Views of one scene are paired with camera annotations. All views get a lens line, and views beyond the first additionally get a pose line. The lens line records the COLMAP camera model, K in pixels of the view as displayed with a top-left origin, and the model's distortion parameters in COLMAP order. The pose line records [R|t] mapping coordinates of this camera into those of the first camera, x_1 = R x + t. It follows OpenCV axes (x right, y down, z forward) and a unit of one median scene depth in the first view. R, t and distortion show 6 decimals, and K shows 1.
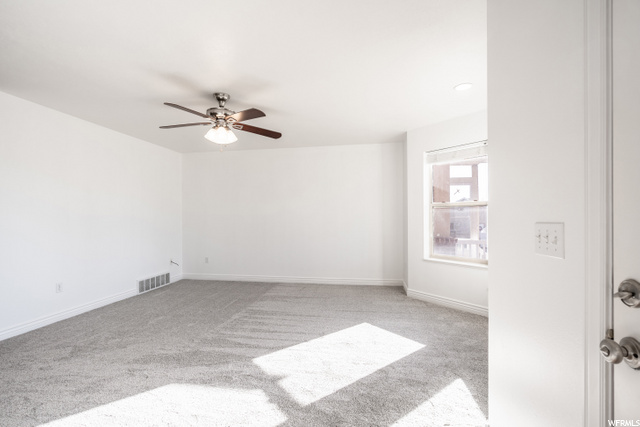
lens RADIAL K [[309.2, 0, 311.5], [0, 309.2, 215.7], [0, 0, 1]] dist [0.000395, 0.000284]
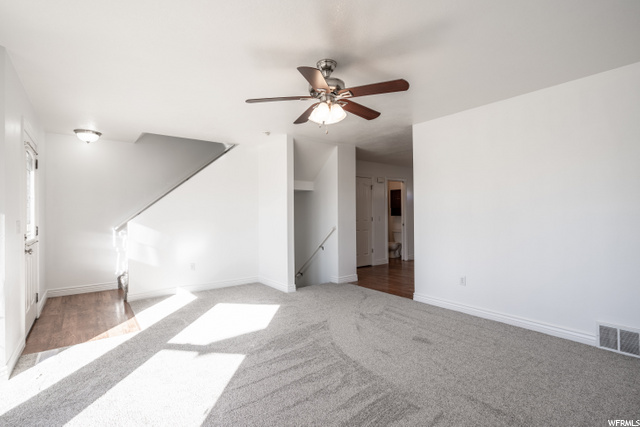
lens RADIAL K [[309.2, 0, 311.5], [0, 309.2, 215.7], [0, 0, 1]] dist [0.000395, 0.000284]
pose [[-0.703686, 0.008192, -0.710464, 0.308003], [0.017790, 0.999823, -0.006091, 0.013166], [0.710289, -0.016925, -0.703707, 1.527071]]
